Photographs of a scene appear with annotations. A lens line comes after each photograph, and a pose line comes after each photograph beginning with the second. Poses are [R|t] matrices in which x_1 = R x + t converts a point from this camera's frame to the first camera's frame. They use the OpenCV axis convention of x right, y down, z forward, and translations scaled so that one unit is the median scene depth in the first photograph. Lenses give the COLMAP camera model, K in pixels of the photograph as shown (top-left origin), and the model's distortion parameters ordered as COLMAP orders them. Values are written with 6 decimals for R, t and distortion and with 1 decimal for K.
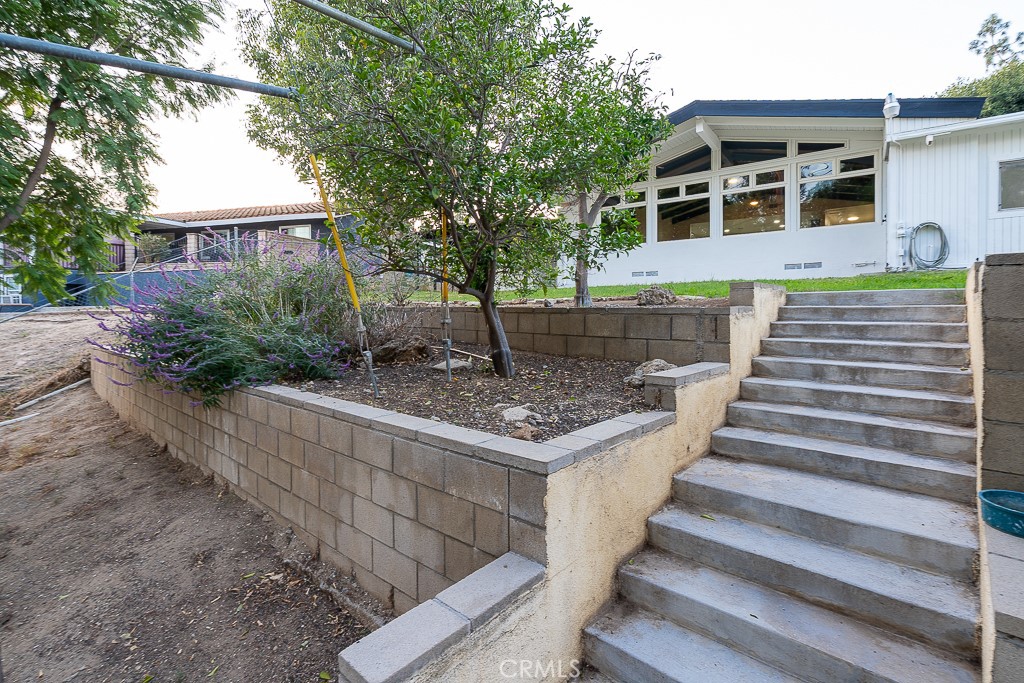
lens RADIAL K [[468.0, 0, 503.7], [0, 468.0, 314.9], [0, 0, 1]] dist [-0.005580, 0.001720]
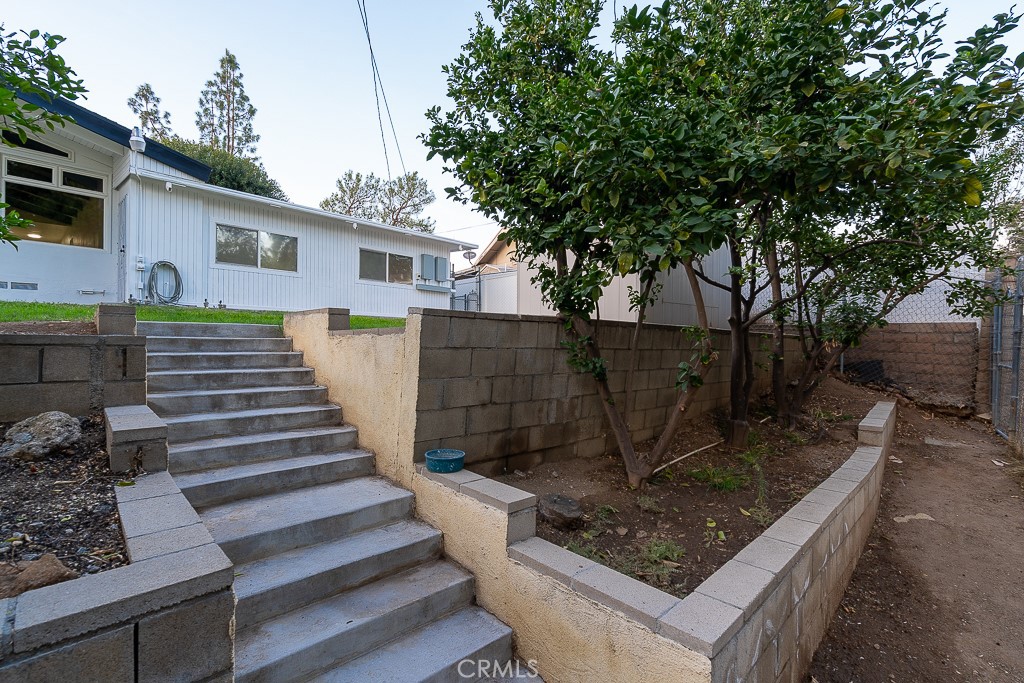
lens RADIAL K [[468.0, 0, 511.8], [0, 468.0, 342.7], [0, 0, 1]] dist [-0.005580, 0.001720]
pose [[0.080362, 0.006889, 0.996742, -0.266933], [0.002456, 0.999972, -0.007110, 0.001703], [-0.996763, 0.003020, 0.080343, 0.272260]]
